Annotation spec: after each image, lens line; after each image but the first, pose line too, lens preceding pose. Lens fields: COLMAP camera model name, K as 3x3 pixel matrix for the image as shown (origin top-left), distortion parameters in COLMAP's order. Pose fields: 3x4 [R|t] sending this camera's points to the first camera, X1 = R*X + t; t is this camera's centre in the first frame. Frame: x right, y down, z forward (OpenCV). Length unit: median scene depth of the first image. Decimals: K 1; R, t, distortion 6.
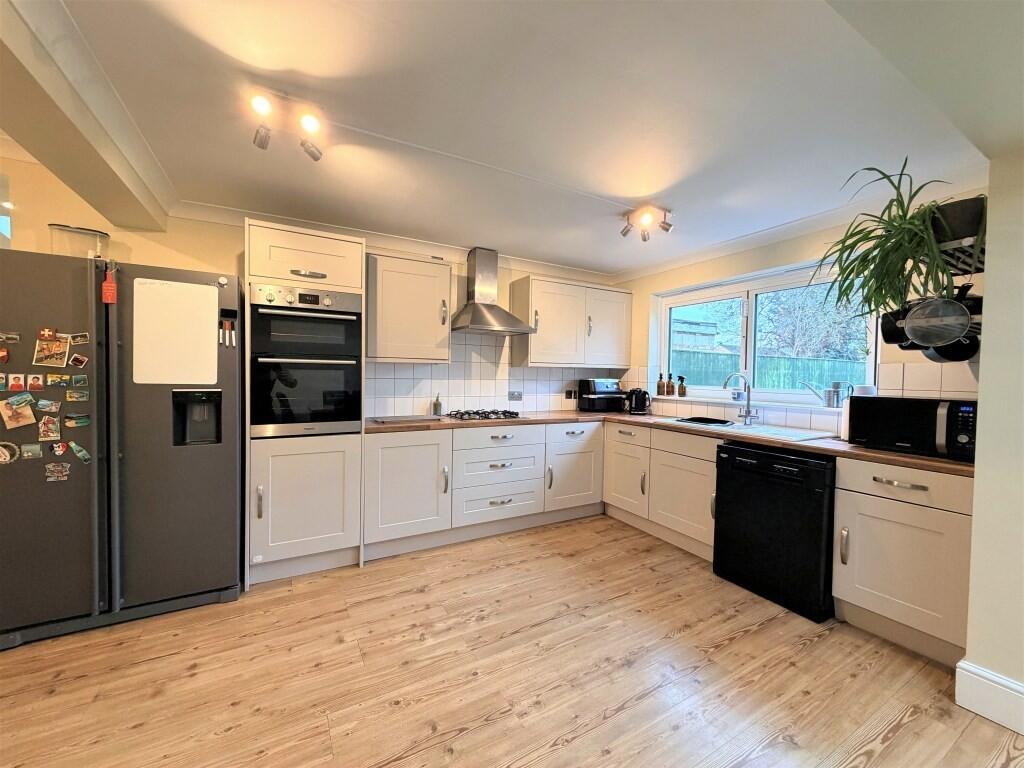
lens RADIAL K [[409.8, 0, 512.1], [0, 409.8, 384.4], [0, 0, 1]] dist [-0.001108, -0.000283]
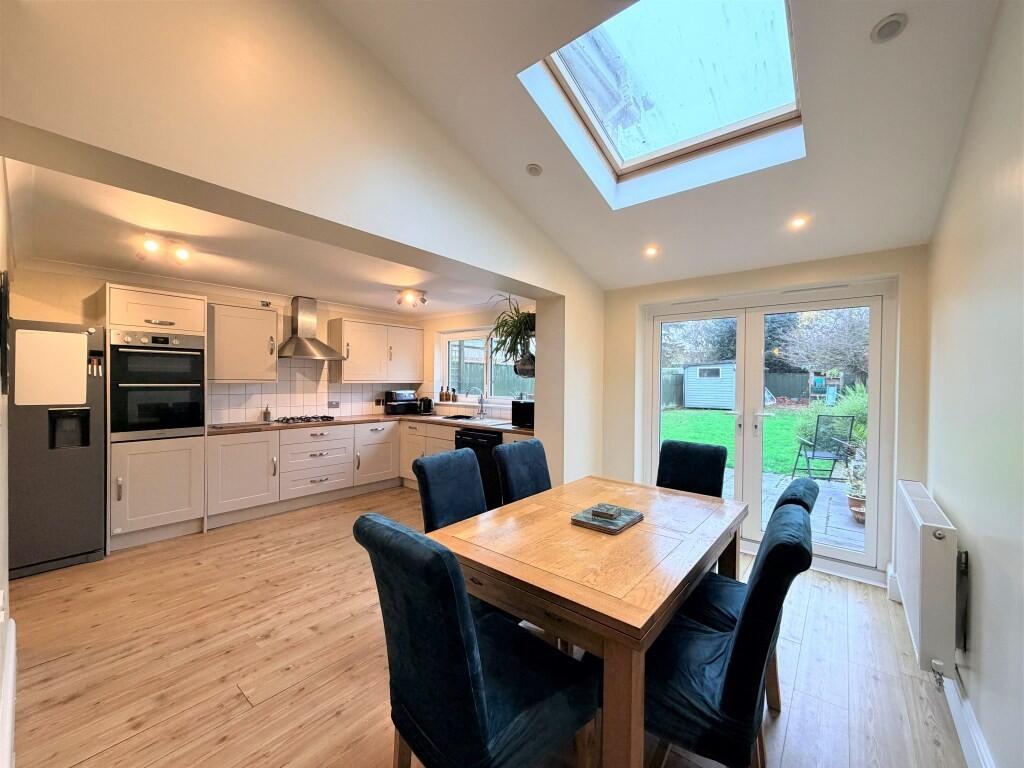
lens RADIAL K [[409.8, 0, 512.9], [0, 409.8, 384.6], [0, 0, 1]] dist [-0.001108, -0.000283]
pose [[0.935026, -0.011874, 0.354381, 0.115360], [0.015461, 0.999854, -0.007291, -0.026634], [-0.354243, 0.012297, 0.935073, -0.646090]]
